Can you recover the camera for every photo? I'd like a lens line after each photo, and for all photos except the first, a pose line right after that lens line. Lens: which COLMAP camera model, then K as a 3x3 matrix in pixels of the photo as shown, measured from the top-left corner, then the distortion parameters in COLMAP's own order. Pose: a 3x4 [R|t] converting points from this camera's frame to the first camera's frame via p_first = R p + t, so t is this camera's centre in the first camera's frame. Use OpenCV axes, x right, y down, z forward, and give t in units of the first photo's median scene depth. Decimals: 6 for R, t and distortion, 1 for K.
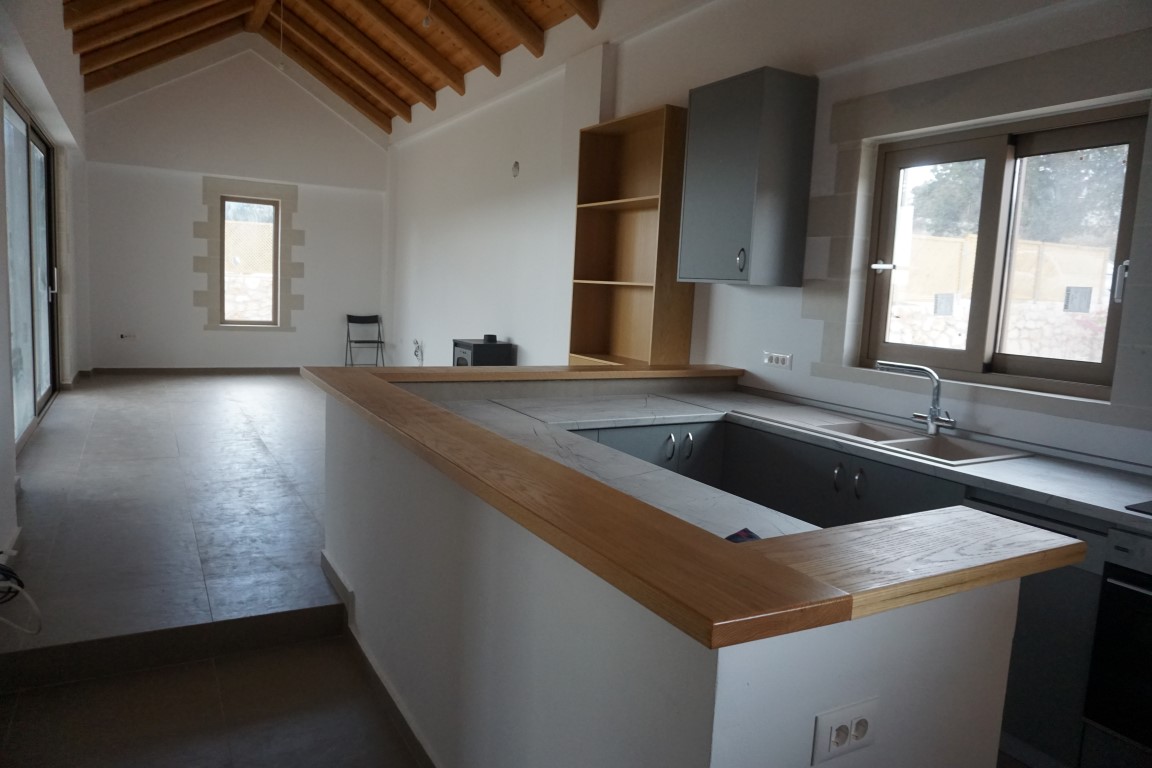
lens RADIAL K [[777.1, 0, 566.9], [0, 777.1, 385.3], [0, 0, 1]] dist [-0.055032, 0.037826]
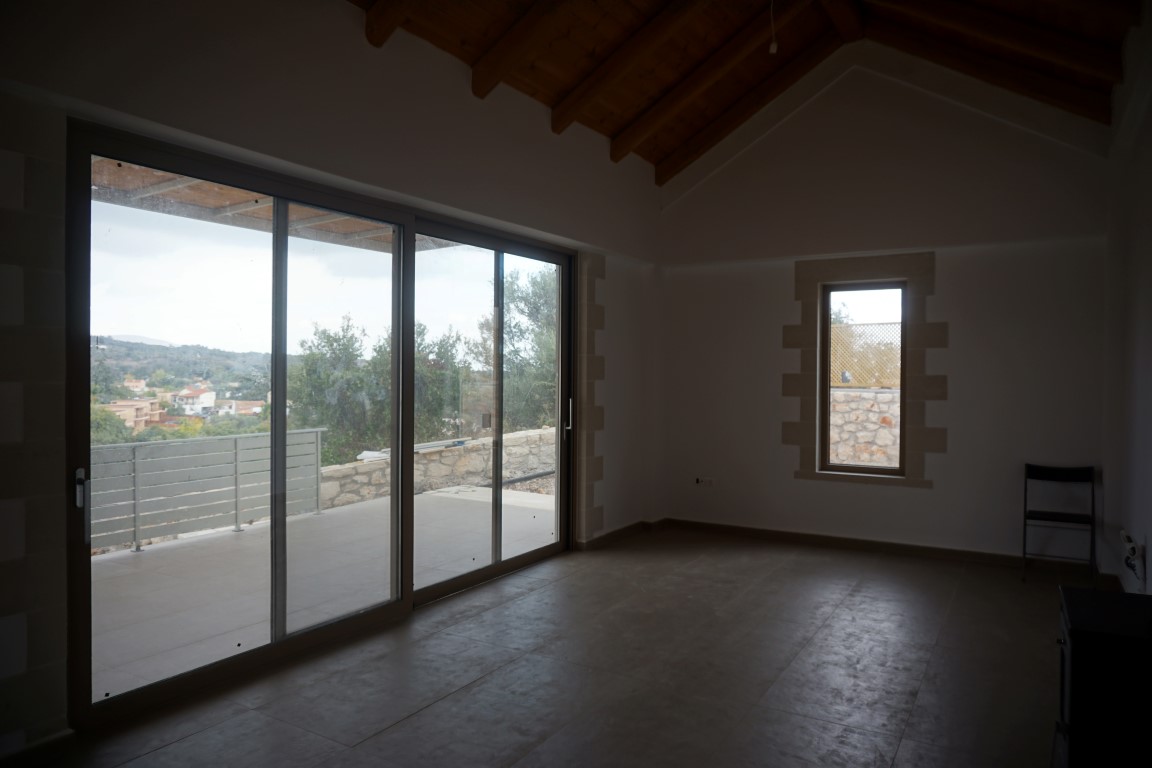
lens RADIAL K [[777.1, 0, 559.2], [0, 777.1, 390.9], [0, 0, 1]] dist [-0.055032, 0.037826]
pose [[0.496998, -0.030452, -0.867217, 0.069793], [-0.087206, 0.992572, -0.084831, -0.162818], [0.863359, 0.117787, 0.490650, 1.043809]]
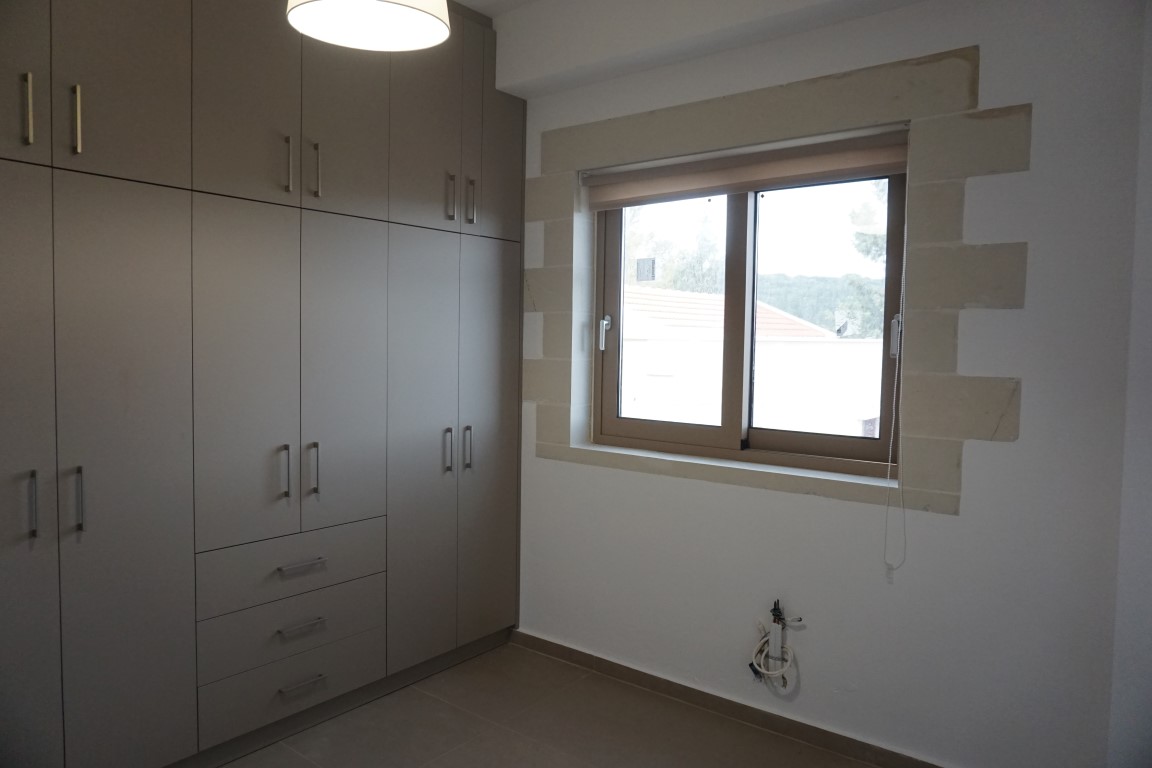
lens RADIAL K [[777.1, 0, 579.3], [0, 777.1, 392.3], [0, 0, 1]] dist [-0.055032, 0.037826]
pose [[0.932494, -0.045032, 0.358368, 0.064862], [0.075615, 0.994550, -0.071780, -0.024595], [-0.353183, 0.094033, 0.930817, 0.214460]]
